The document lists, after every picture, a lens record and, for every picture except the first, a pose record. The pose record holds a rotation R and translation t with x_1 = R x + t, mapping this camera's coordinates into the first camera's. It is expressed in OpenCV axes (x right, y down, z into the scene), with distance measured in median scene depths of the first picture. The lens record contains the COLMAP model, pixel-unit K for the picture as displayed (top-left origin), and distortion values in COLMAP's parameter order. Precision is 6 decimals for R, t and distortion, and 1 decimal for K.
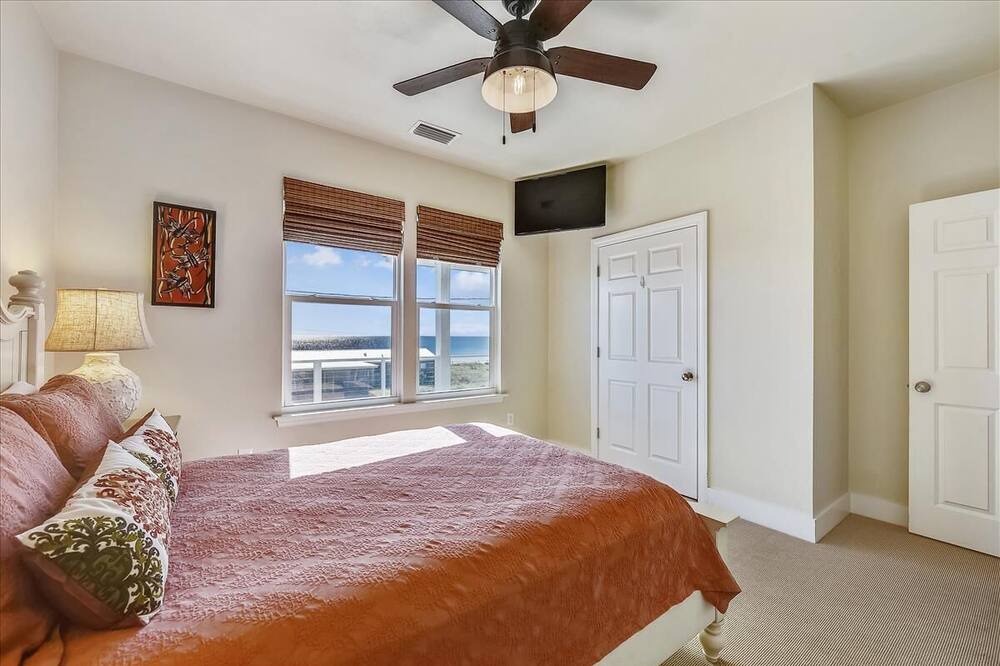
lens RADIAL K [[409.6, 0, 496.7], [0, 409.6, 335.1], [0, 0, 1]] dist [-0.016786, -0.000037]
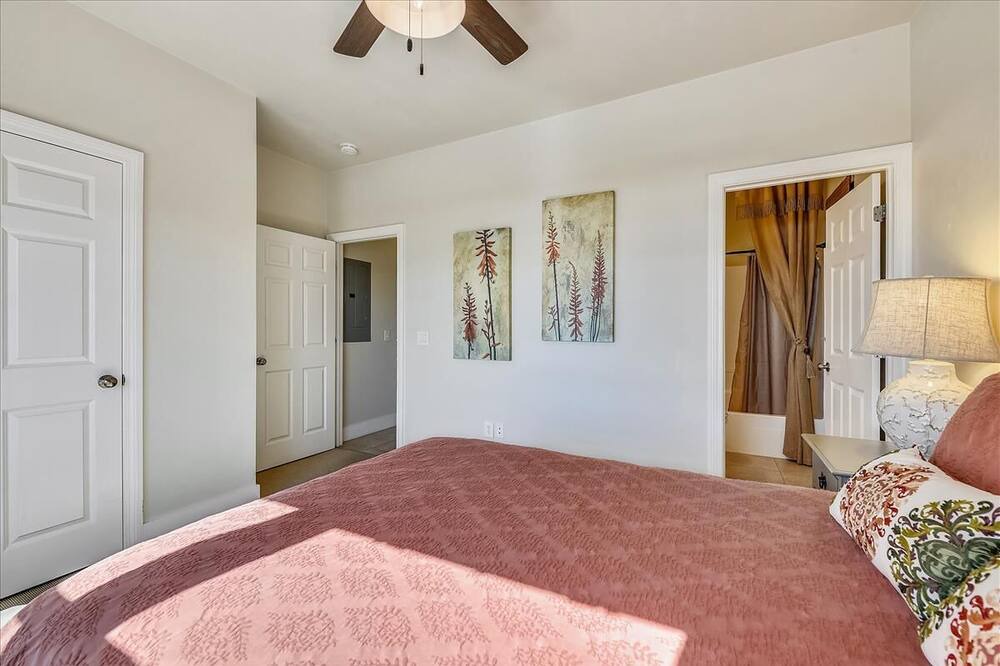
lens RADIAL K [[395.8, 0, 500.0], [0, 395.8, 327.9], [0, 0, 1]] dist [-0.000065, -0.000007]
pose [[-0.416412, -0.005609, 0.909159, -0.413817], [-0.008209, 0.999963, 0.002409, 0.007493], [-0.909139, -0.006460, -0.416442, 0.696952]]
